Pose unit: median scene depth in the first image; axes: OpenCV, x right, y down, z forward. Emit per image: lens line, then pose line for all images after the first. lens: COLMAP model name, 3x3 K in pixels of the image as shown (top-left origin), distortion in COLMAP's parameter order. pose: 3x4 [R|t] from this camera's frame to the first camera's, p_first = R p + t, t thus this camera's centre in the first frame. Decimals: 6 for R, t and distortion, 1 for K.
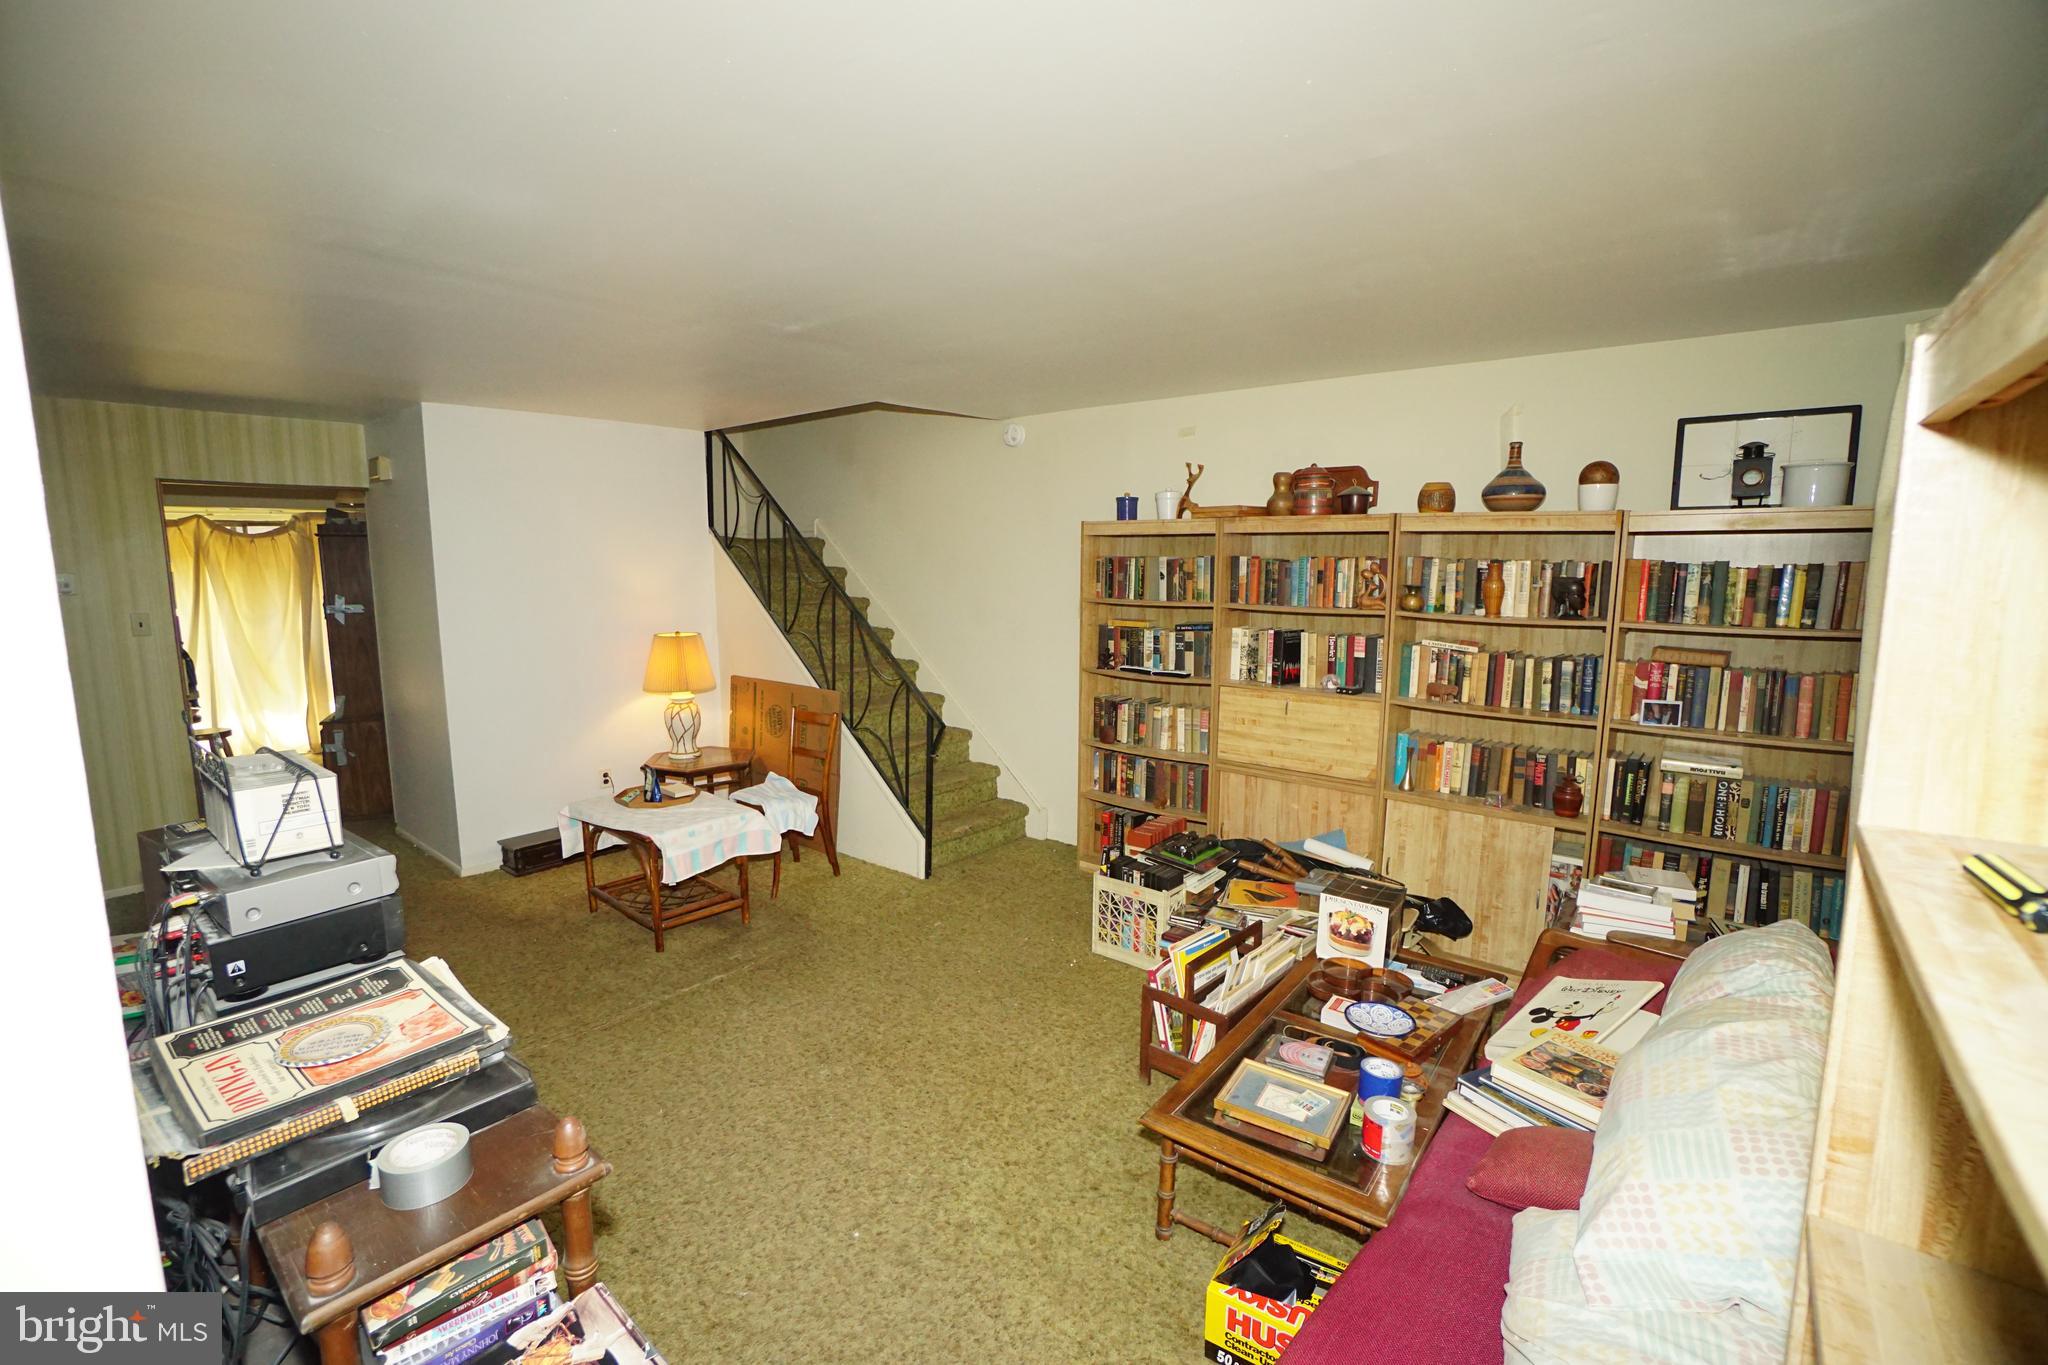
lens RADIAL K [[894.2, 0, 1003.8], [0, 894.2, 685.8], [0, 0, 1]] dist [-0.016780, 0.011309]
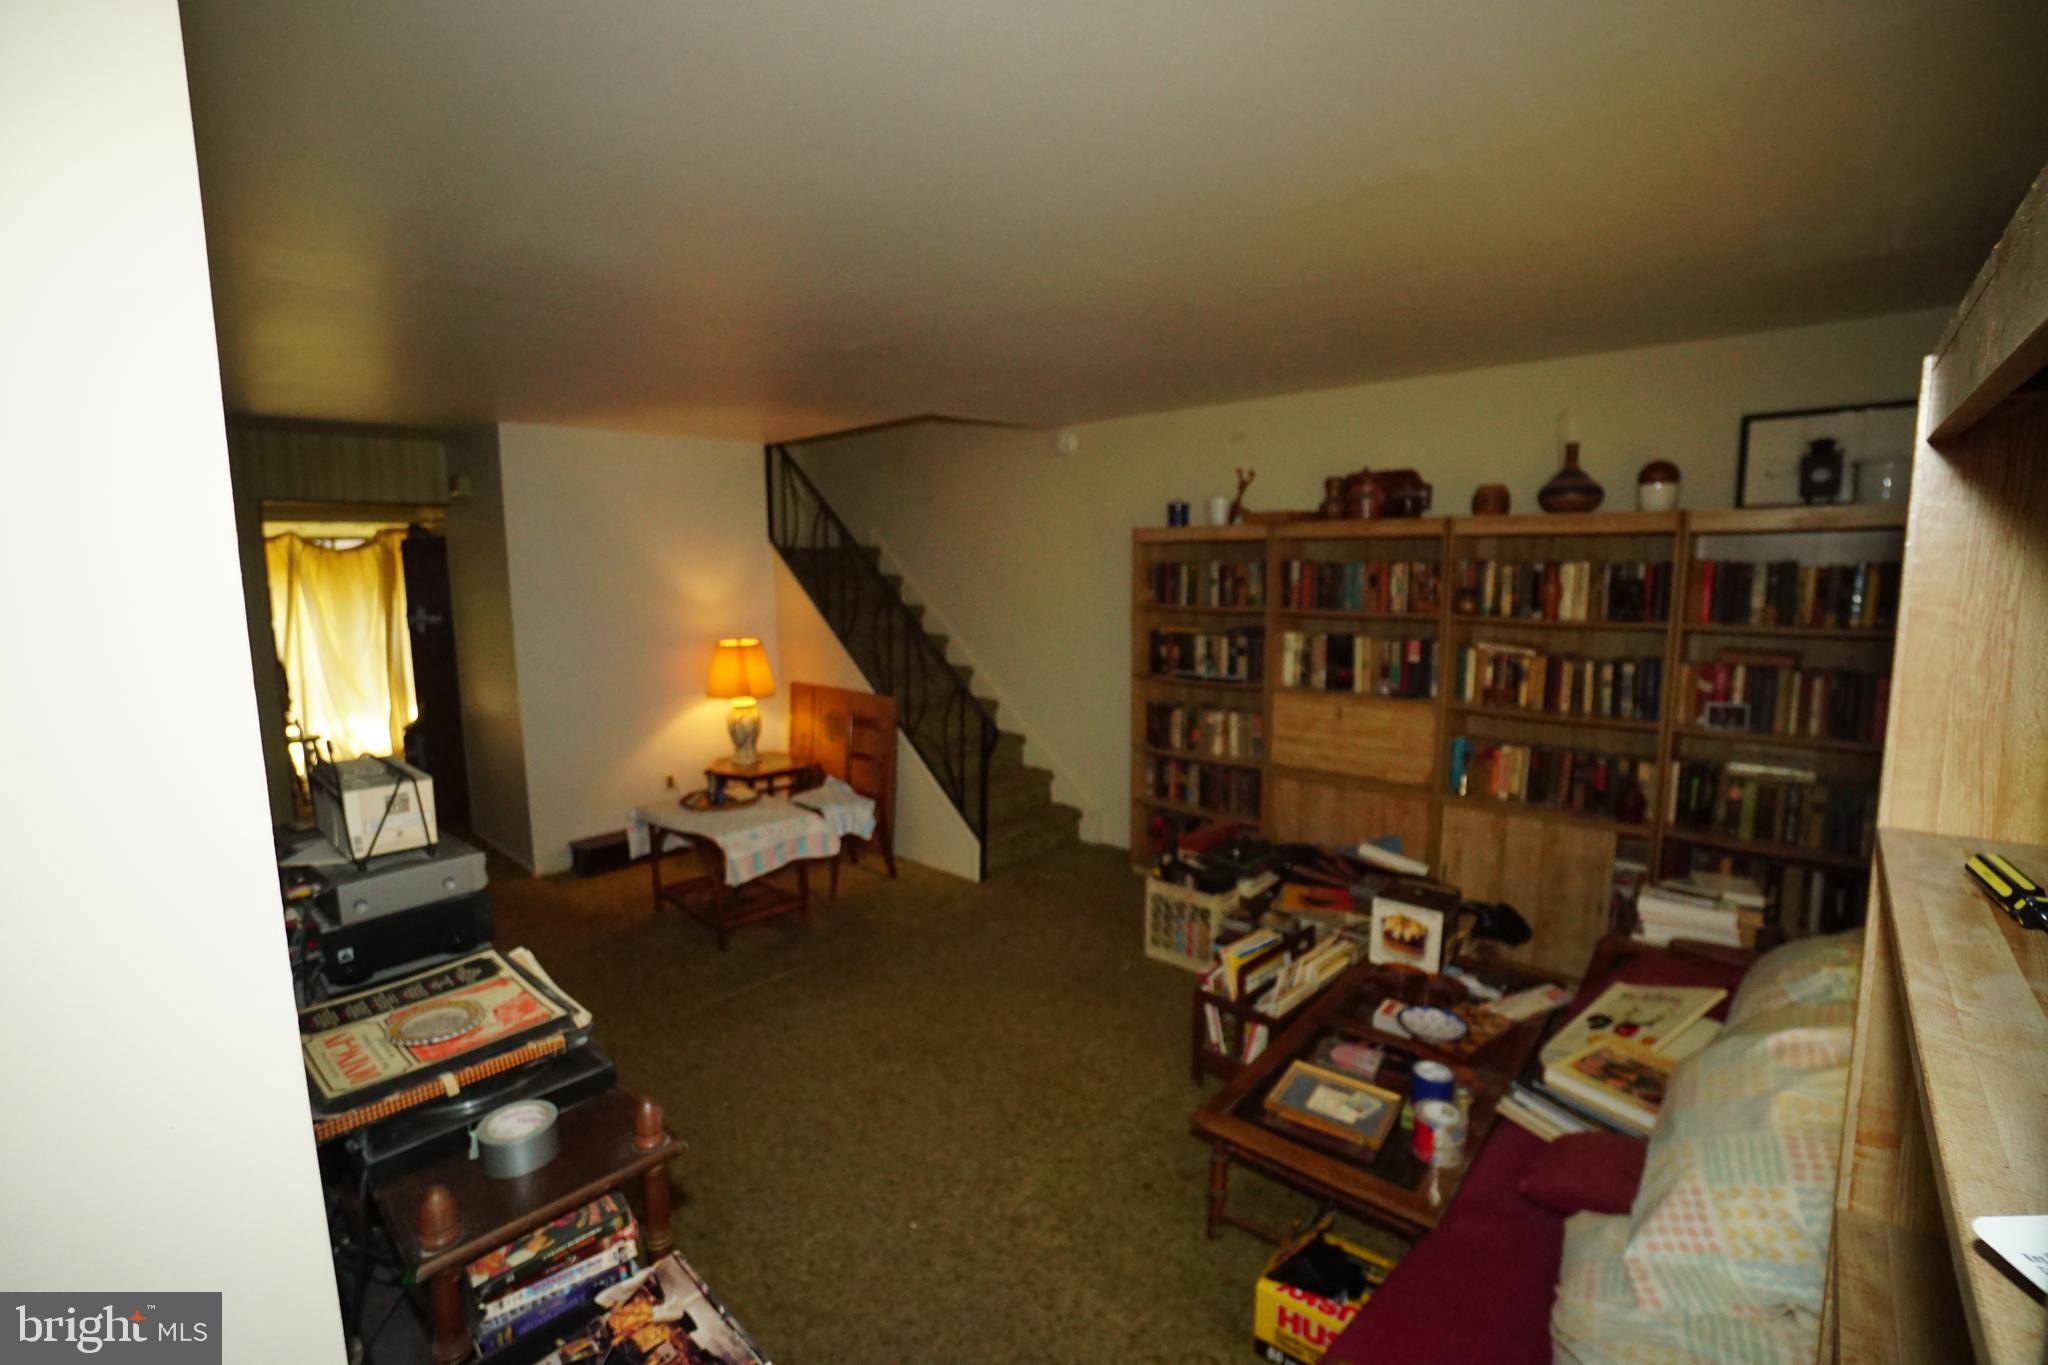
lens RADIAL K [[894.2, 0, 1013.4], [0, 894.2, 682.9], [0, 0, 1]] dist [-0.016780, 0.011309]
pose [[0.998730, -0.004326, -0.050194, 0.003483], [0.003908, 0.999957, -0.008437, -0.001645], [0.050228, 0.008230, 0.998704, -0.023773]]
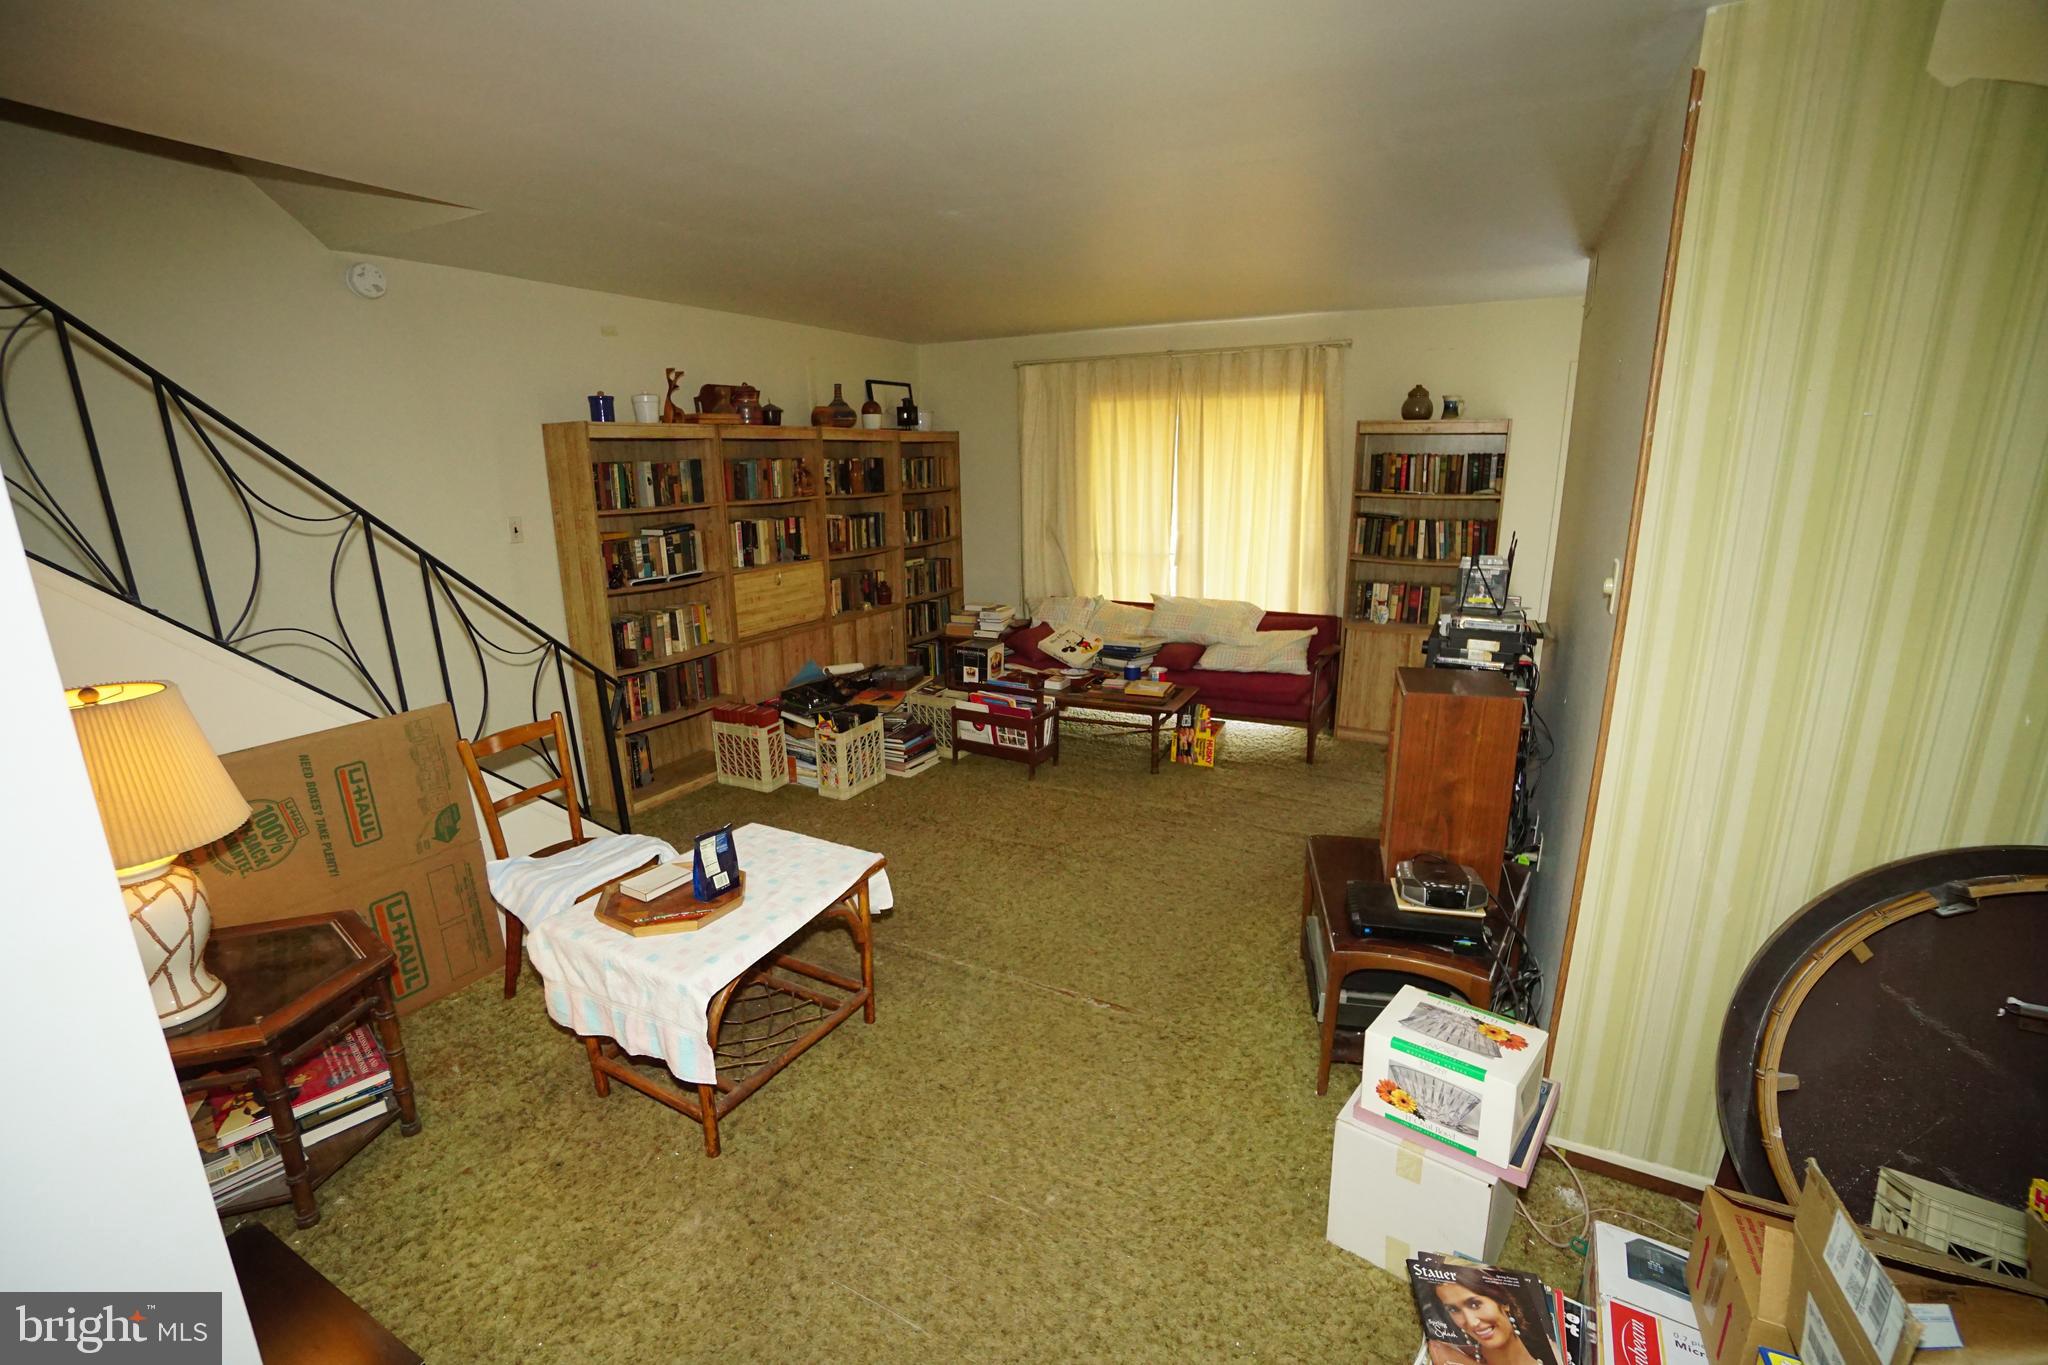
lens RADIAL K [[894.2, 0, 1024.8], [0, 894.2, 687.9], [0, 0, 1]] dist [-0.016780, 0.011309]
pose [[-0.182922, -0.249416, 0.950963, -1.558279], [0.156472, 0.947568, 0.278624, -0.202489], [-0.970596, 0.199765, -0.134305, 1.354694]]
